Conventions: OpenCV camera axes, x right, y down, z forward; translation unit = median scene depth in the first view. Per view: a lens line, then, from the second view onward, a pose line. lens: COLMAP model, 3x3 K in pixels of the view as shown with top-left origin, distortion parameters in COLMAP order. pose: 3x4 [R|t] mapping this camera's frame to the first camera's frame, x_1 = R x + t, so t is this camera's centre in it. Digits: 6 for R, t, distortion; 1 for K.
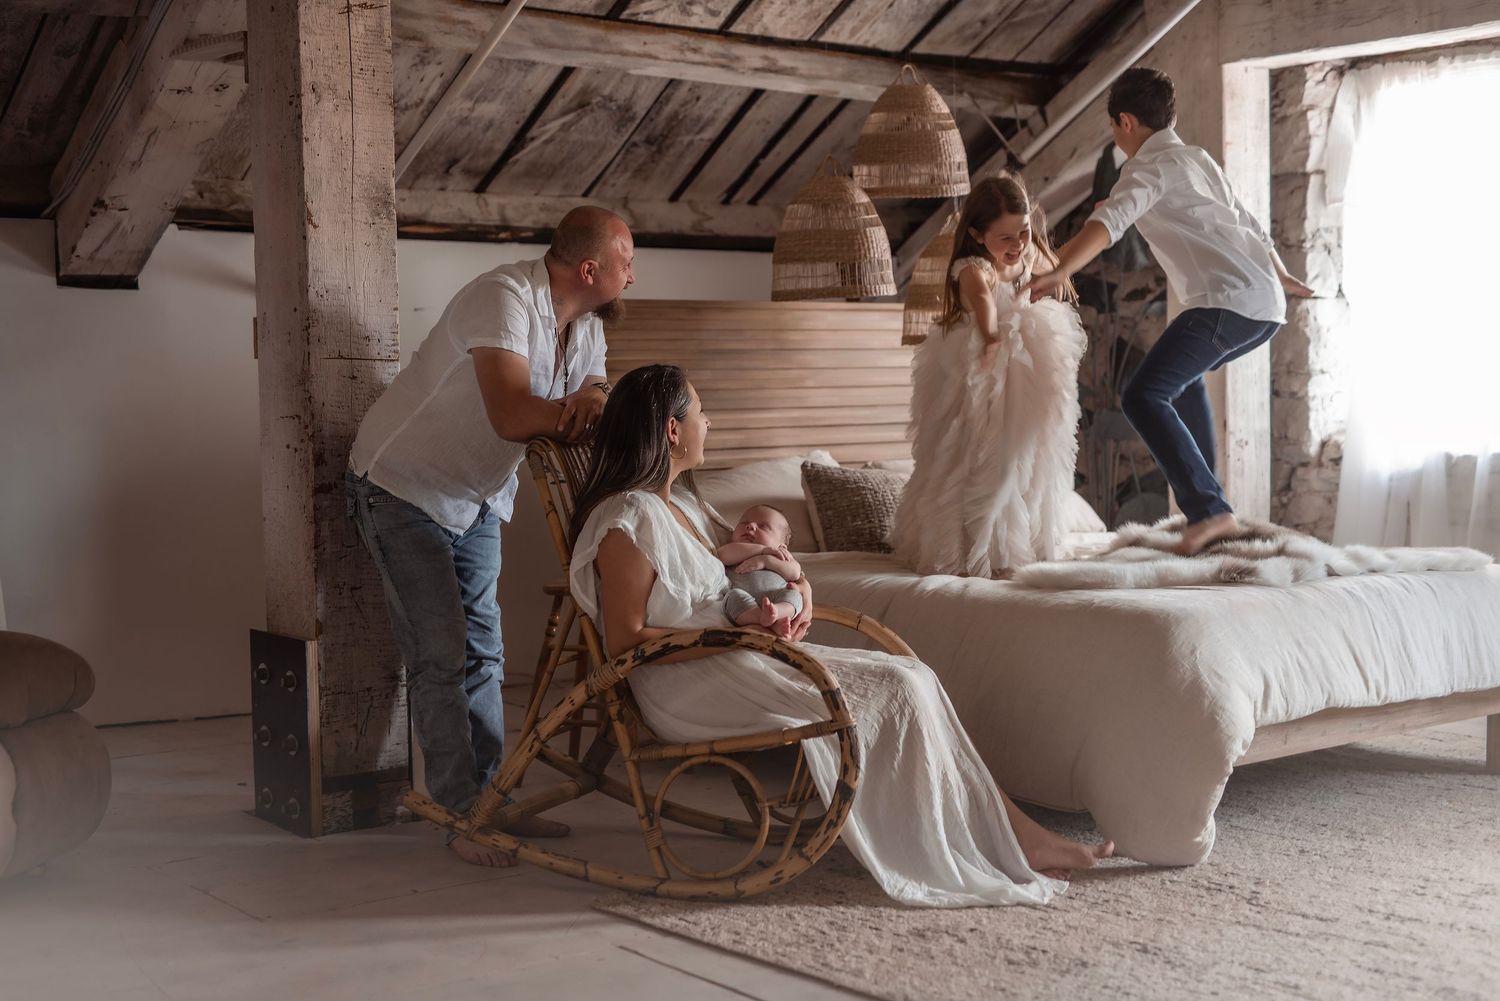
lens RADIAL K [[2111.3, 0, 753.3], [0, 2111.3, 504.9], [0, 0, 1]] dist [0.007548, 0.000000]
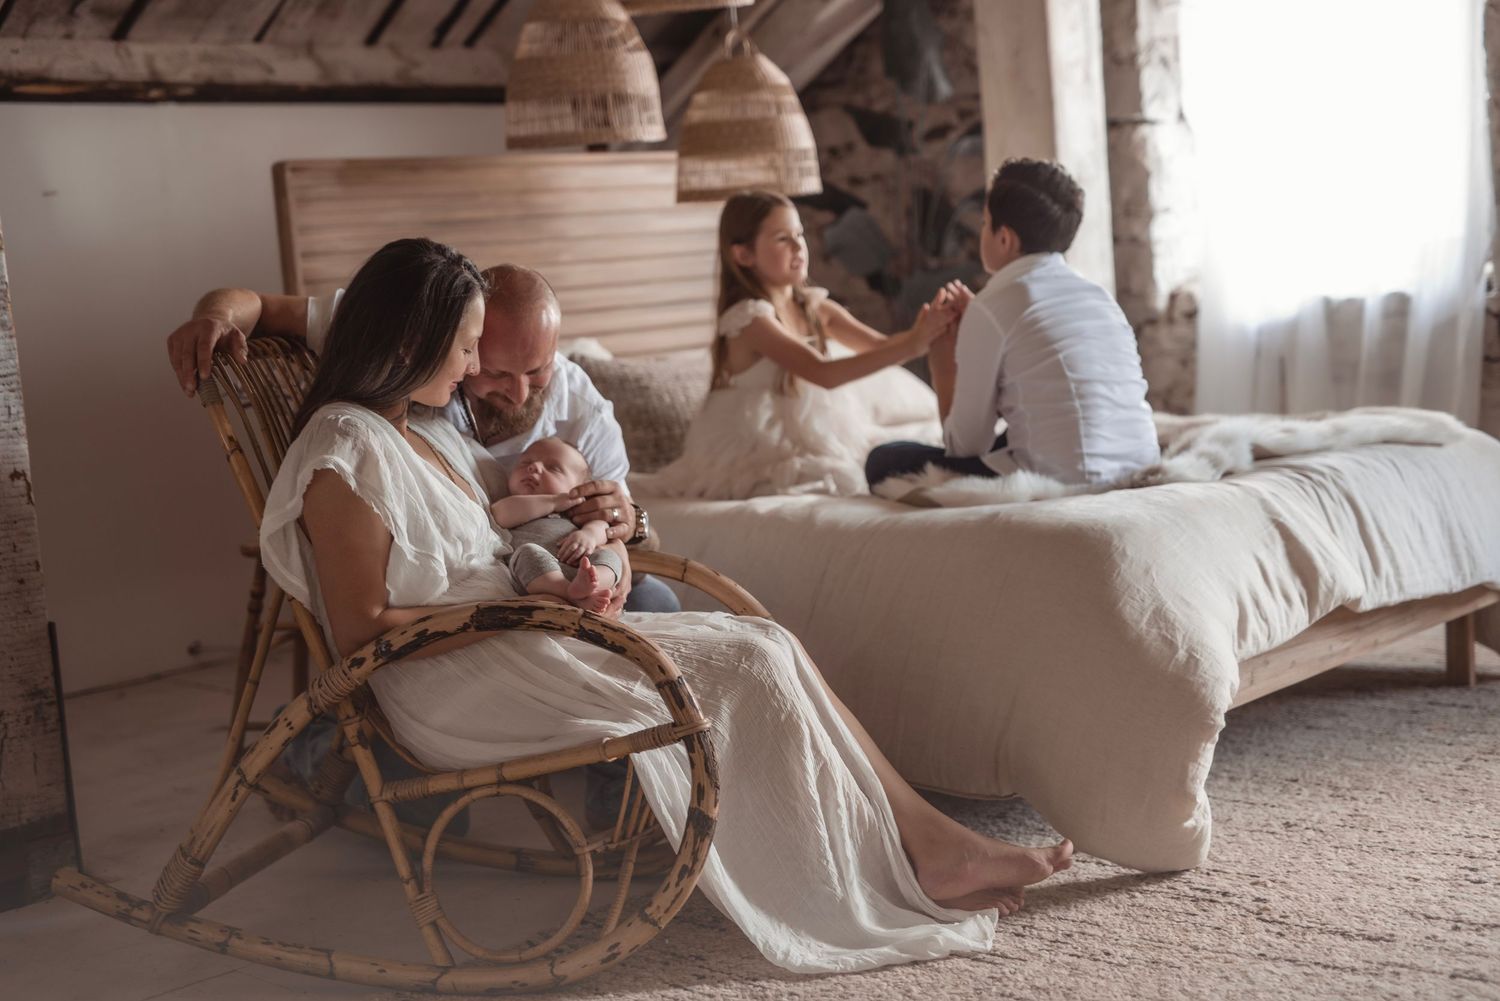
lens RADIAL K [[2111.3, 0, 753.8], [0, 2111.3, 533.0], [0, 0, 1]] dist [0.007548, 0.000000]
pose [[0.988631, -0.077277, 0.128988, -0.014692], [0.069133, 0.995391, 0.066465, -0.002810], [-0.133530, -0.056792, 0.989416, 0.218199]]
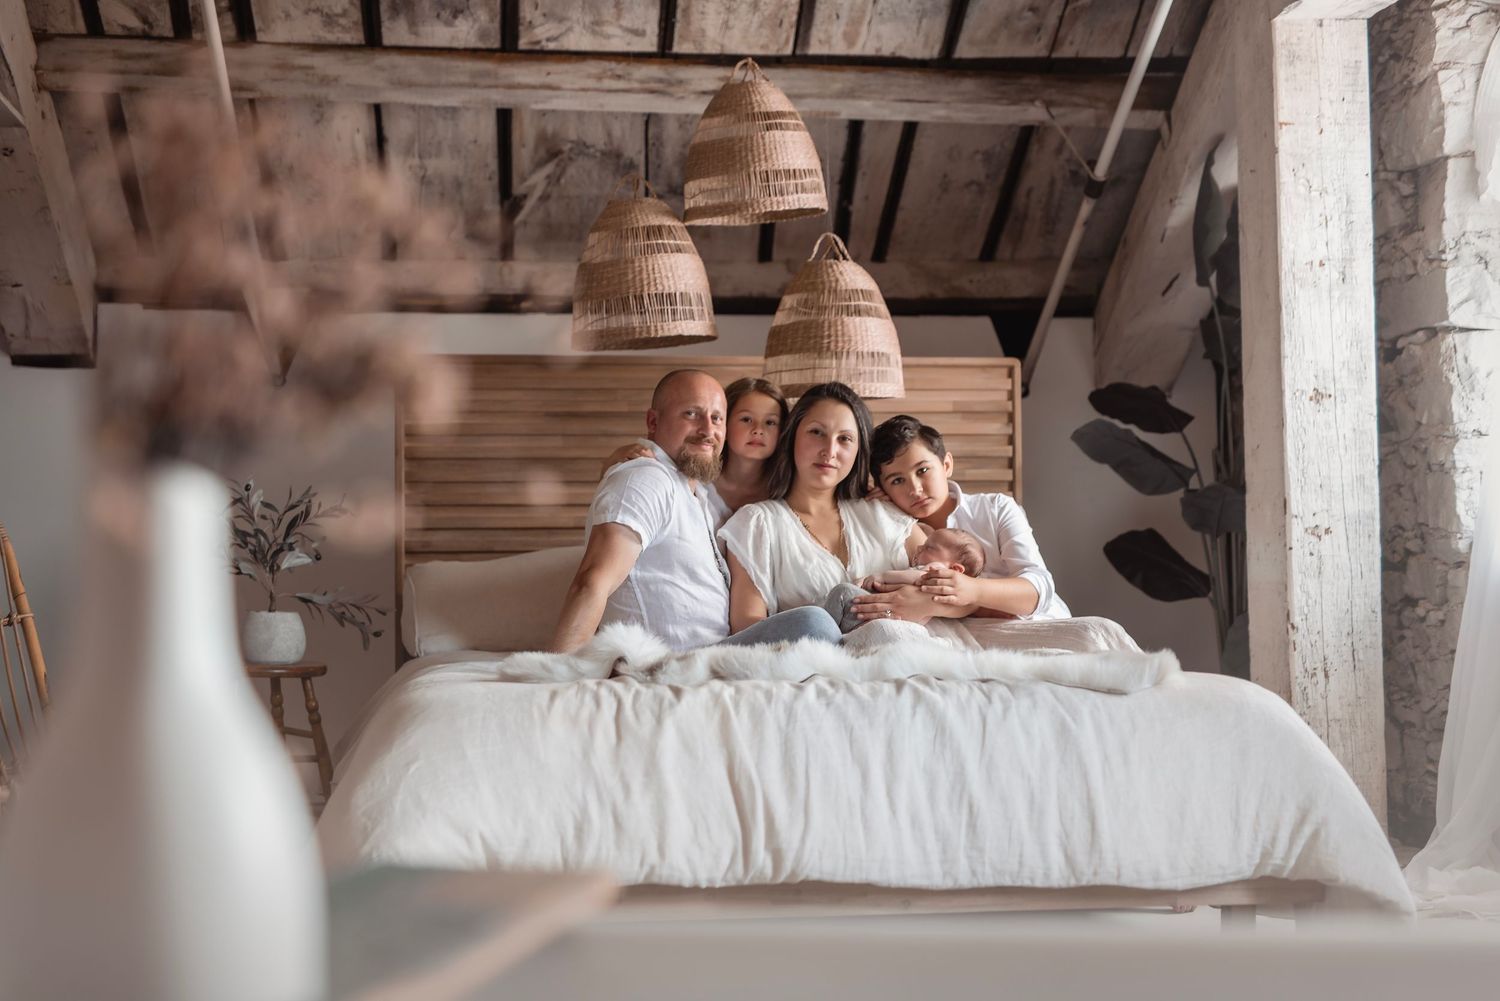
lens RADIAL K [[2111.3, 0, 748.4], [0, 2111.3, 510.5], [0, 0, 1]] dist [0.007548, 0.000000]
pose [[0.845915, -0.005371, -0.533290, 0.531148], [-0.036025, 0.997090, -0.067186, 0.022779], [0.532099, 0.076046, 0.843260, 0.334301]]
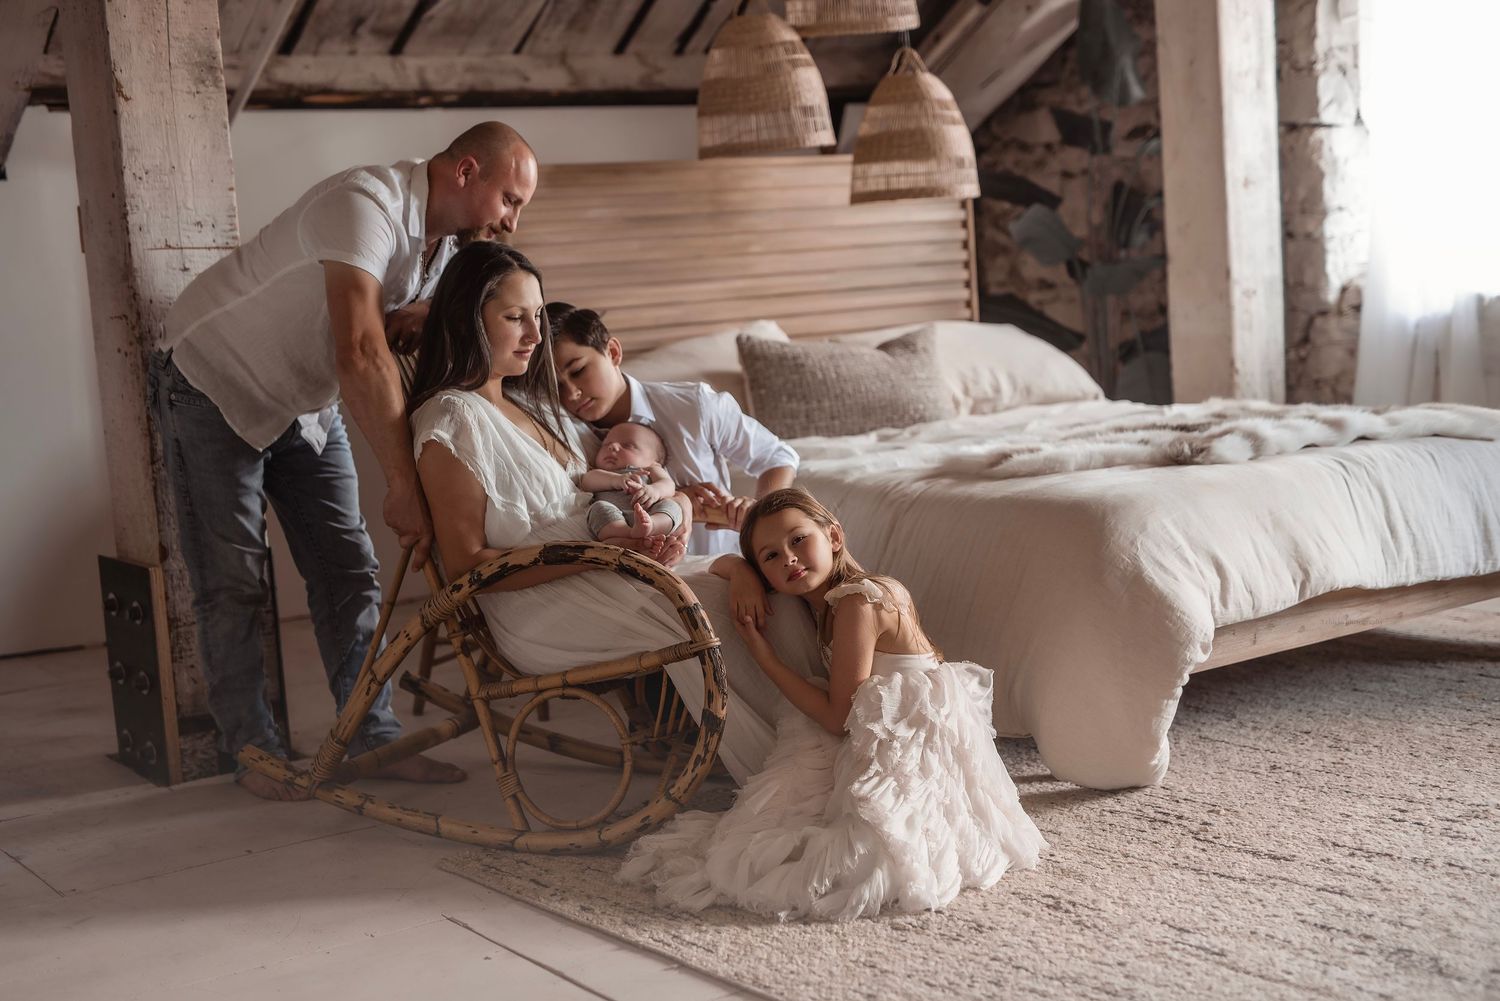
lens RADIAL K [[2111.3, 0, 749.7], [0, 2111.3, 512.5], [0, 0, 1]] dist [0.007548, 0.000000]
pose [[0.997869, -0.039909, -0.051620, 0.072387], [0.043332, 0.996813, 0.066983, -0.006338], [0.048783, -0.069078, 0.996418, 0.100431]]
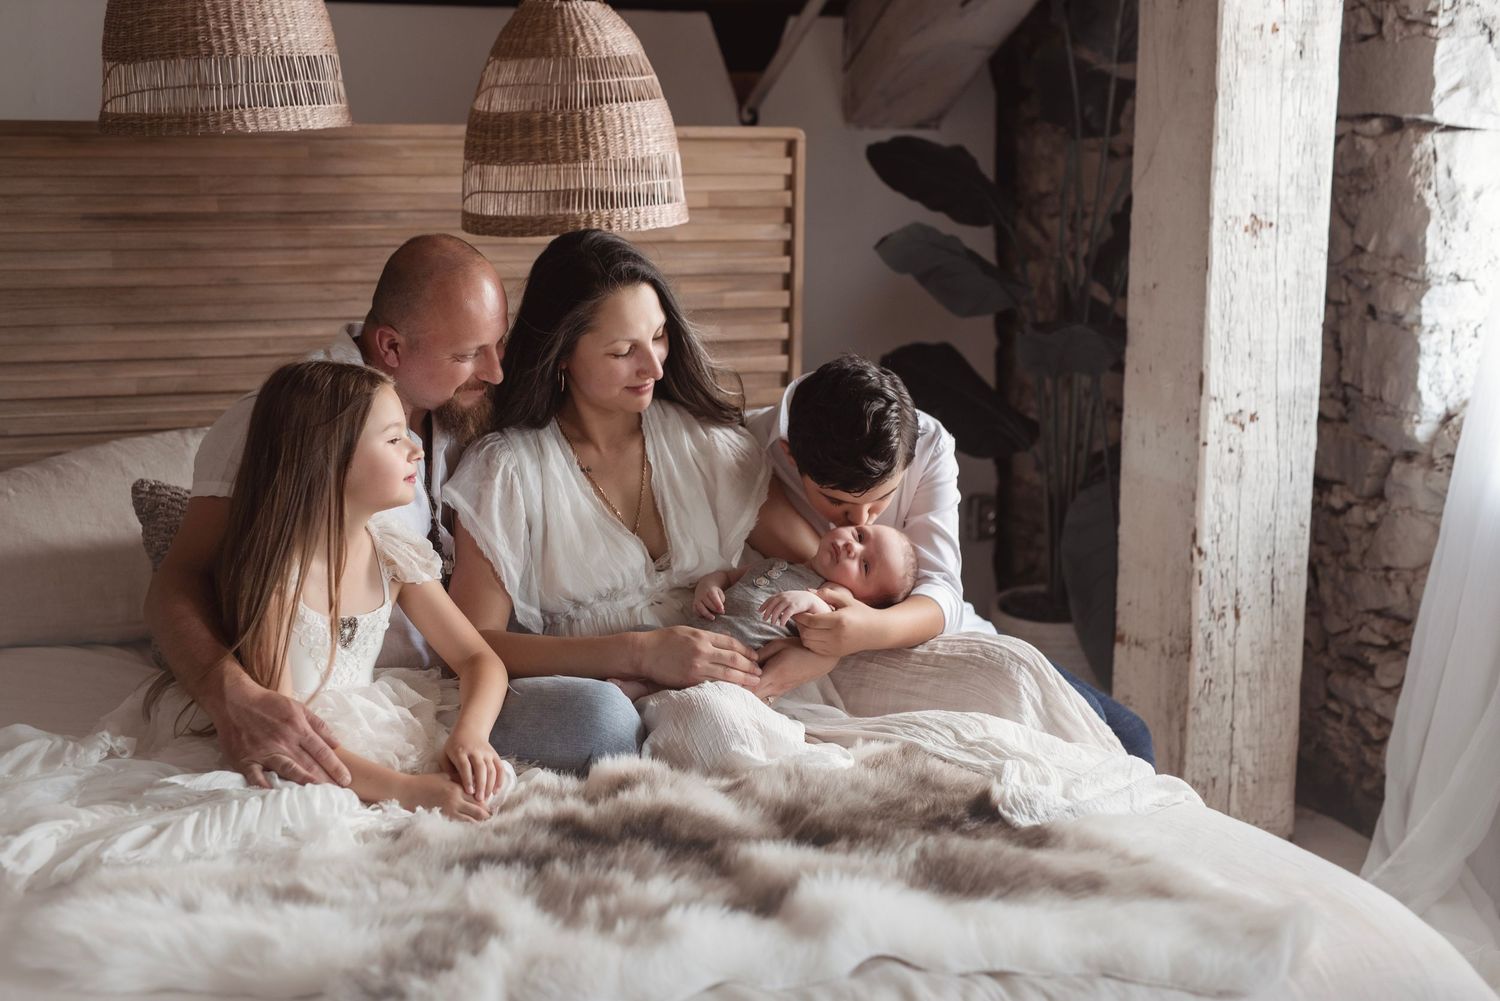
lens RADIAL K [[2111.3, 0, 750.7], [0, 2111.3, 512.7], [0, 0, 1]] dist [0.007548, 0.000000]
pose [[0.945532, 0.091504, -0.312403, 0.329725], [-0.046175, 0.987677, 0.149537, -0.091127], [0.322236, -0.126967, 0.938106, 0.562108]]
